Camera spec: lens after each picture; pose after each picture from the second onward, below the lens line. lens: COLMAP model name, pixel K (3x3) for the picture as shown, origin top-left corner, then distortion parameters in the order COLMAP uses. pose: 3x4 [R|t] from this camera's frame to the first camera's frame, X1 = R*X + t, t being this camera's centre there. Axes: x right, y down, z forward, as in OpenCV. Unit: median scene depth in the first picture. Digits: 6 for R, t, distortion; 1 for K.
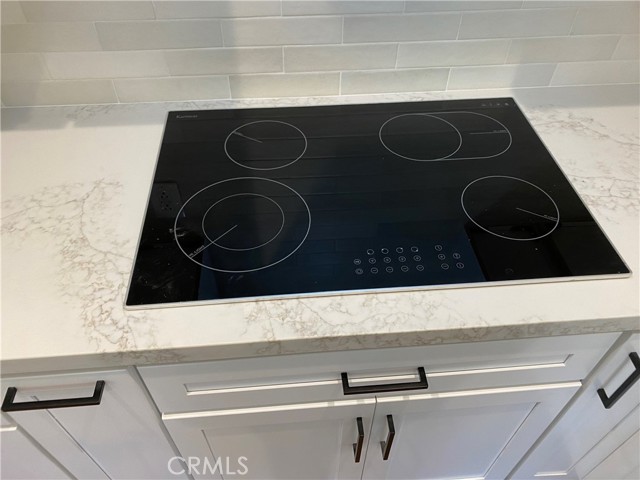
lens RADIAL K [[493.0, 0, 318.6], [0, 493.0, 225.4], [0, 0, 1]] dist [0.006795, -0.000344]
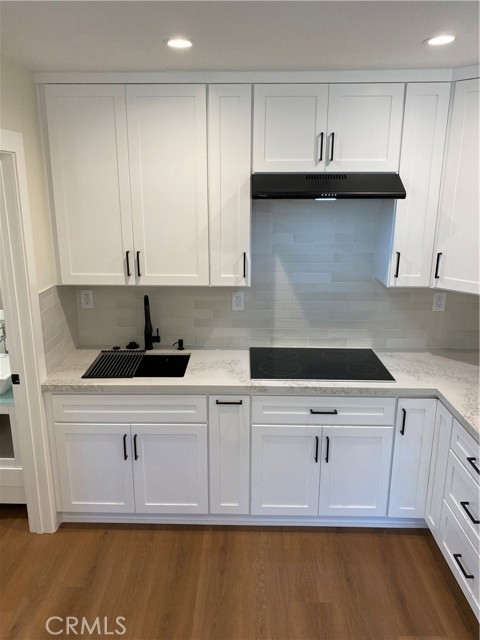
lens RADIAL K [[491.0, 0, 237.2], [0, 491.0, 315.2], [0, 0, 1]] dist [0.115705, -0.197915]
pose [[0.995111, 0.024562, -0.095661, -0.111533], [-0.069780, 0.860298, -0.504993, 1.185830], [0.069893, 0.509199, 0.857806, -1.764433]]
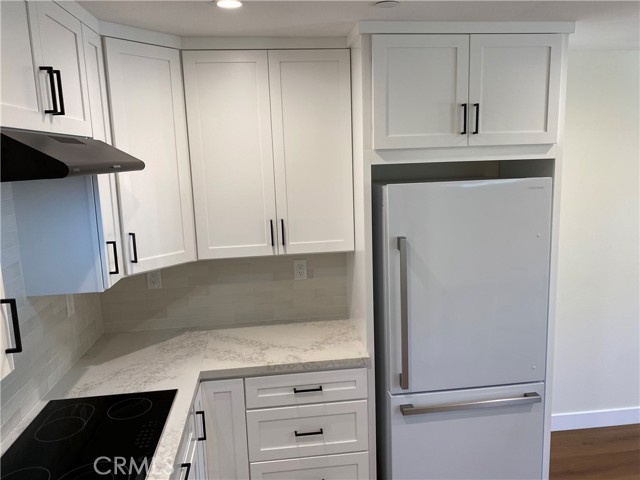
lens RADIAL K [[491.0, 0, 334.0], [0, 491.0, 239.5], [0, 0, 1]] dist [0.115705, -0.197915]
pose [[-0.062639, -0.167318, 0.983911, -1.591061], [0.728924, 0.665728, 0.159616, -0.210069], [-0.681723, 0.727194, 0.080262, -0.341271]]
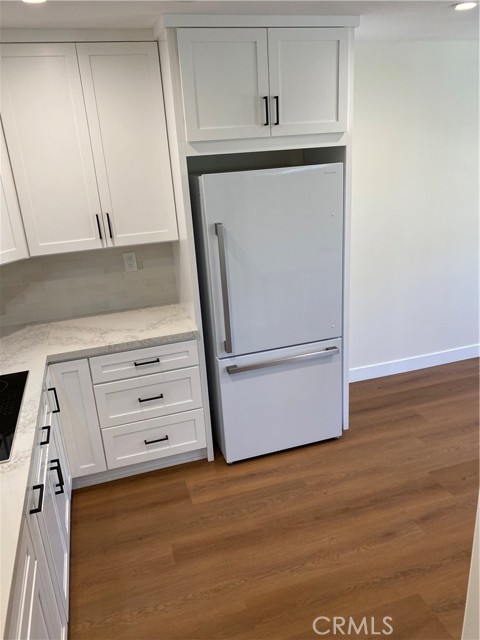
lens RADIAL K [[486.0, 0, 240.0], [0, 486.0, 320.0], [0, 0, 1]] dist [0.049023, -0.056597]
pose [[-0.221484, -0.318747, 0.921599, -1.881837], [0.733600, 0.568188, 0.372818, -0.202238], [-0.642477, 0.758658, 0.107988, -0.342615]]
